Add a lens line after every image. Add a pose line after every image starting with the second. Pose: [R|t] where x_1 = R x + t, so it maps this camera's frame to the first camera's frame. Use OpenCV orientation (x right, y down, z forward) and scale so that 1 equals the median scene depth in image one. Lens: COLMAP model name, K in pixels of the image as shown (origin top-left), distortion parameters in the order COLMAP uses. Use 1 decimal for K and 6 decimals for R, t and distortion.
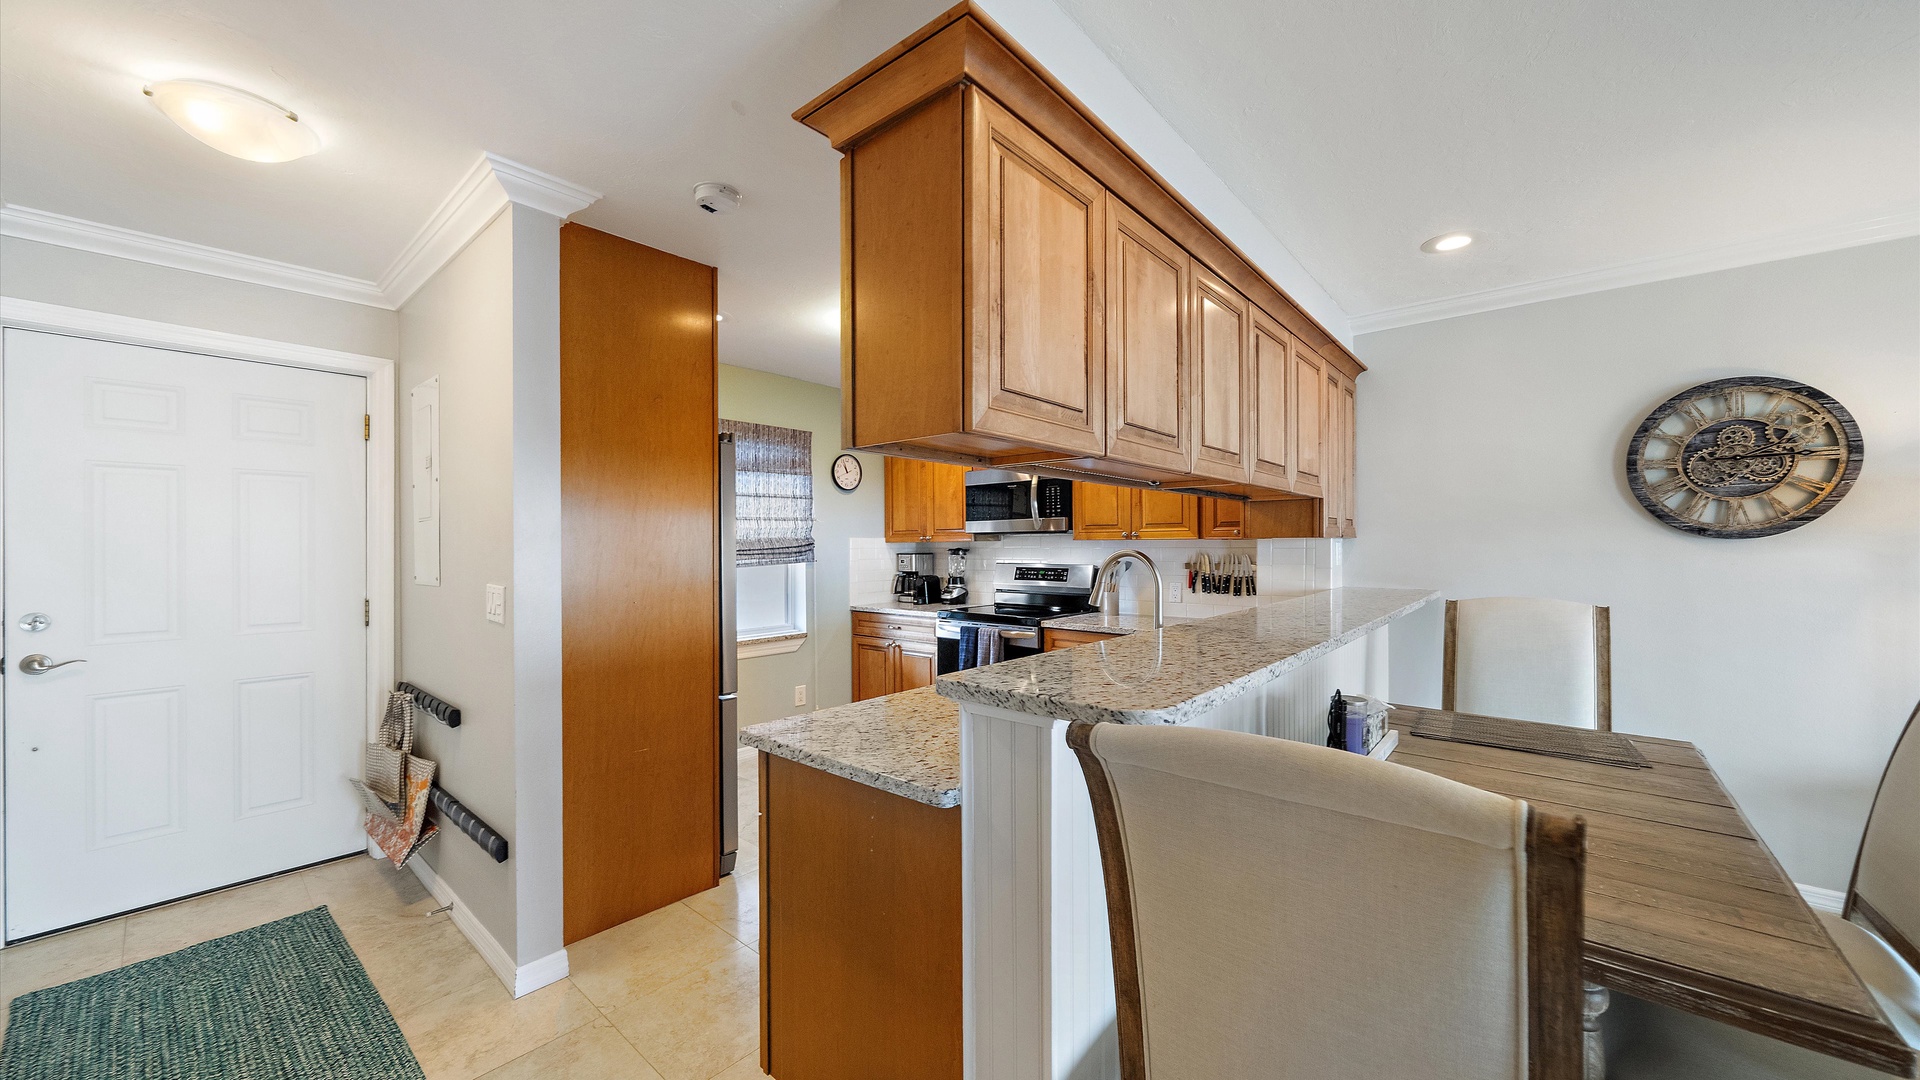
lens RADIAL K [[694.7, 0, 965.0], [0, 694.7, 534.9], [0, 0, 1]] dist [-0.004438, 0.000312]
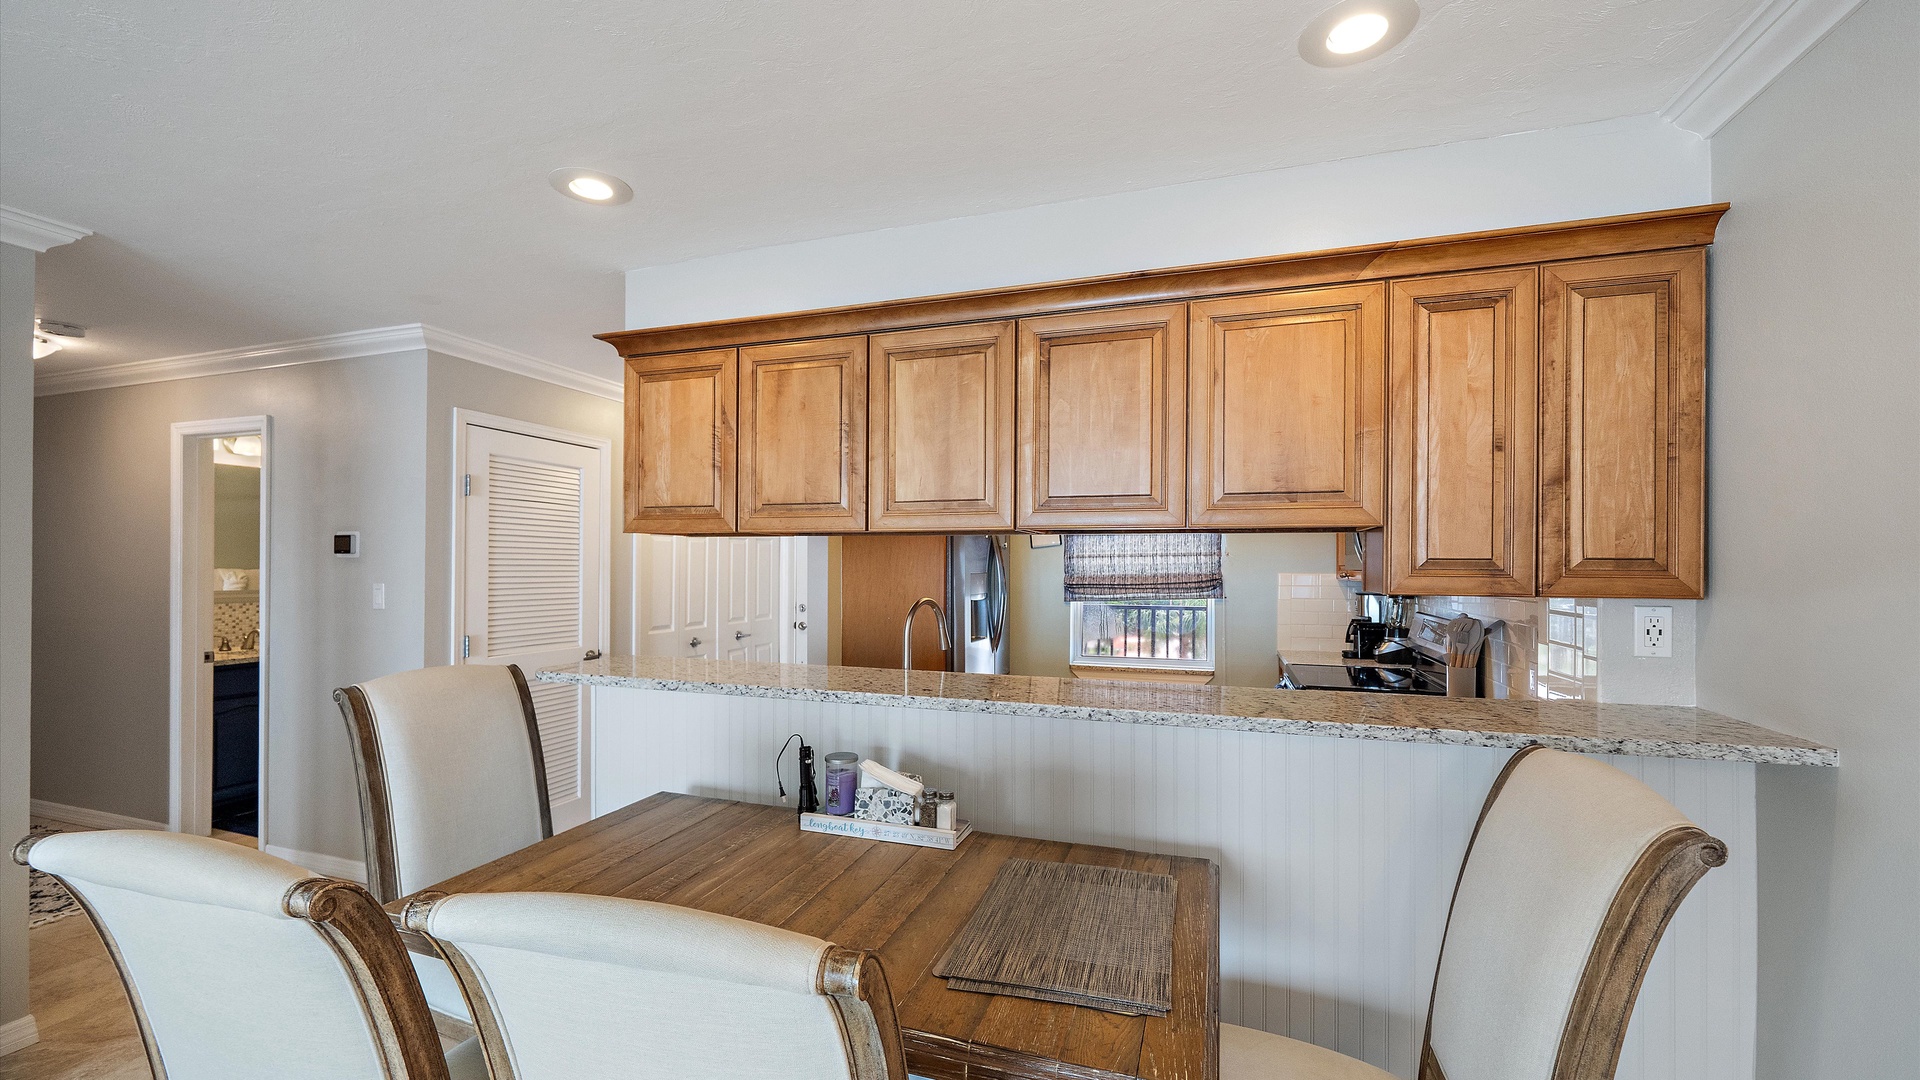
lens RADIAL K [[751.3, 0, 959.8], [0, 751.3, 554.7], [0, 0, 1]] dist [-0.000404, -0.000020]
pose [[0.370013, -0.007794, -0.928994, 1.069463], [0.006371, 0.999963, -0.005852, -0.030981], [0.929005, -0.003753, 0.370049, 0.494233]]
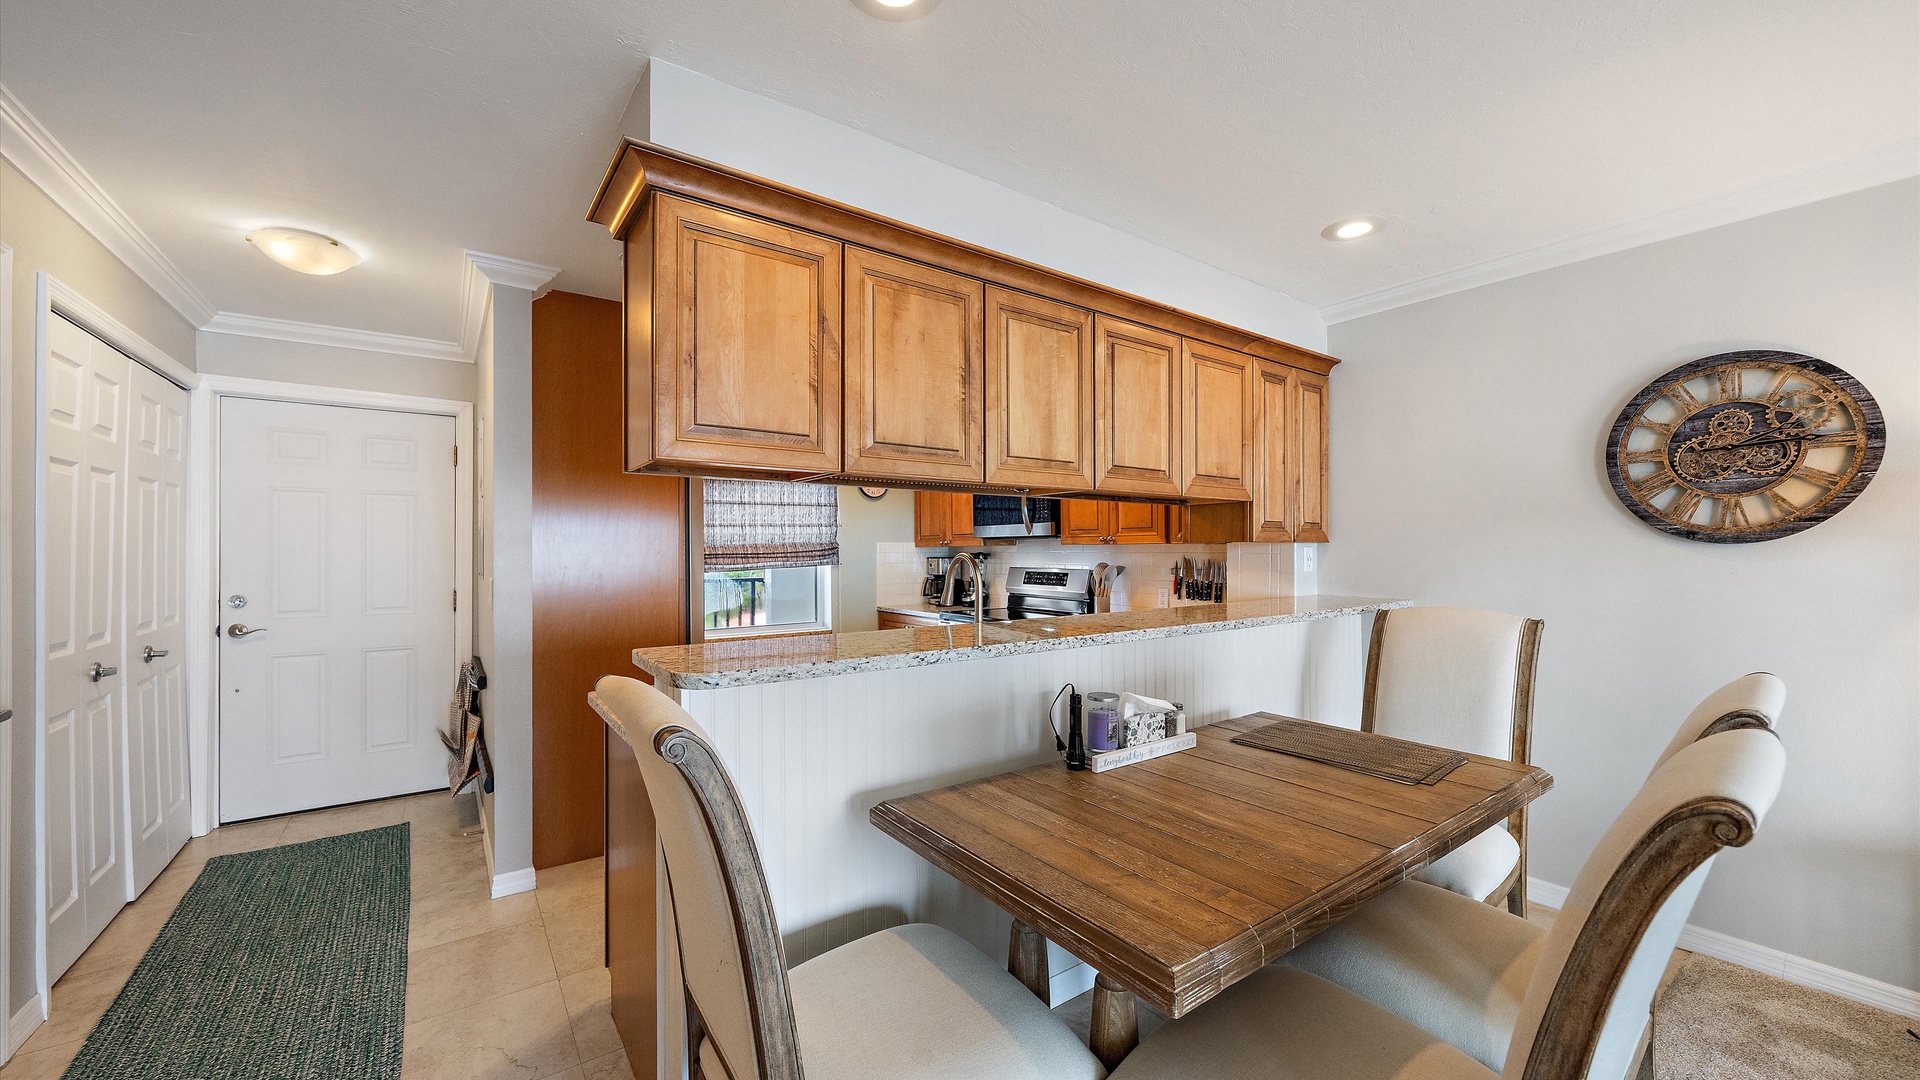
lens RADIAL K [[717.0, 0, 955.8], [0, 717.0, 536.9], [0, 0, 1]] dist [-0.003255, -0.000144]
pose [[0.971152, -0.001848, -0.238455, 0.396226], [0.000940, 0.999992, -0.003920, 0.000208], [0.238460, 0.003583, 0.971146, -0.071625]]
